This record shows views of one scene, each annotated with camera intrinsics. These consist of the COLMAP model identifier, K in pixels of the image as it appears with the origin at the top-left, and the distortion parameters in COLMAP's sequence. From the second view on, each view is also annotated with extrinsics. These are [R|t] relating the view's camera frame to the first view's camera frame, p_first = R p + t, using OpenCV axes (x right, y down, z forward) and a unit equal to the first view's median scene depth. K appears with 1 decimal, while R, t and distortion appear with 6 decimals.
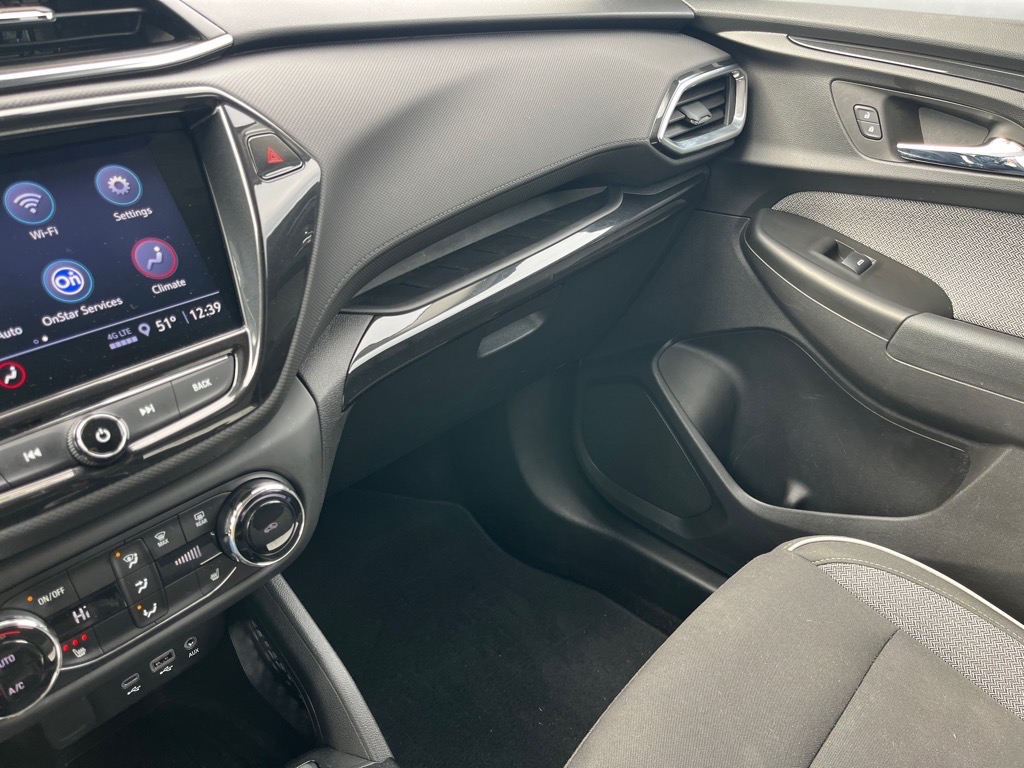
lens RADIAL K [[765.3, 0, 505.4], [0, 765.3, 374.0], [0, 0, 1]] dist [0.027291, -0.033987]
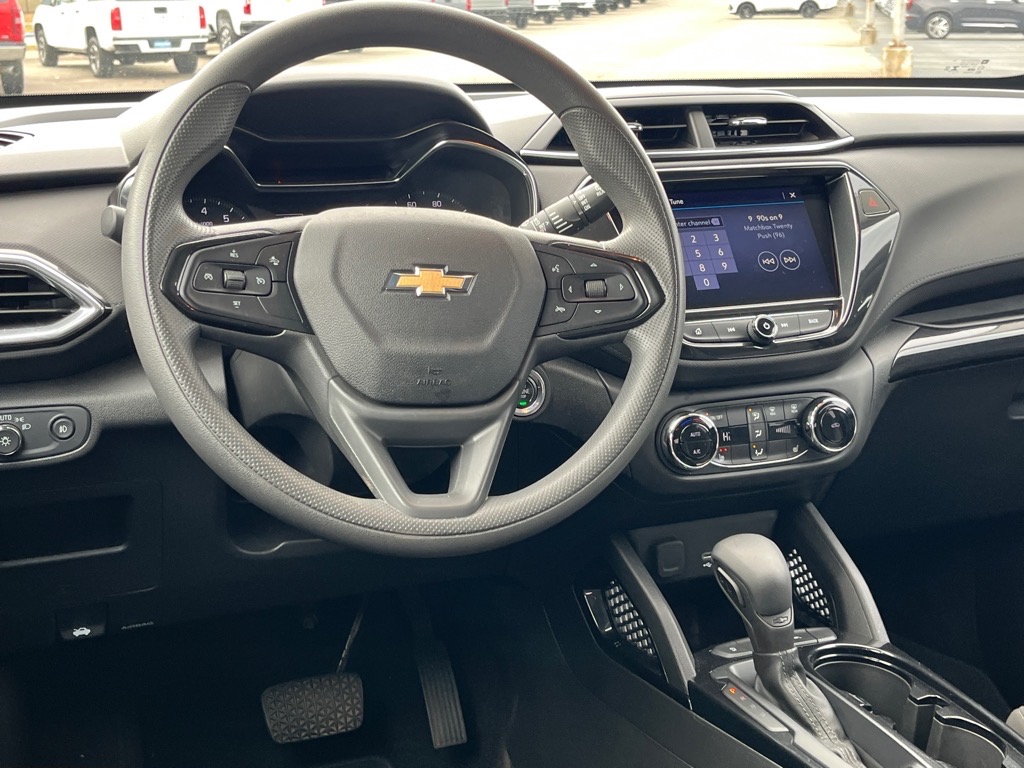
lens RADIAL K [[1304.9, 0, 511.7], [0, 1304.9, 379.8], [0, 0, 1]] dist [0.135670, 0.000000]
pose [[0.896937, 0.082215, -0.434448, 0.262217], [-0.203299, 0.949224, -0.240089, 0.918263], [0.392650, 0.303667, 0.868109, -1.644959]]
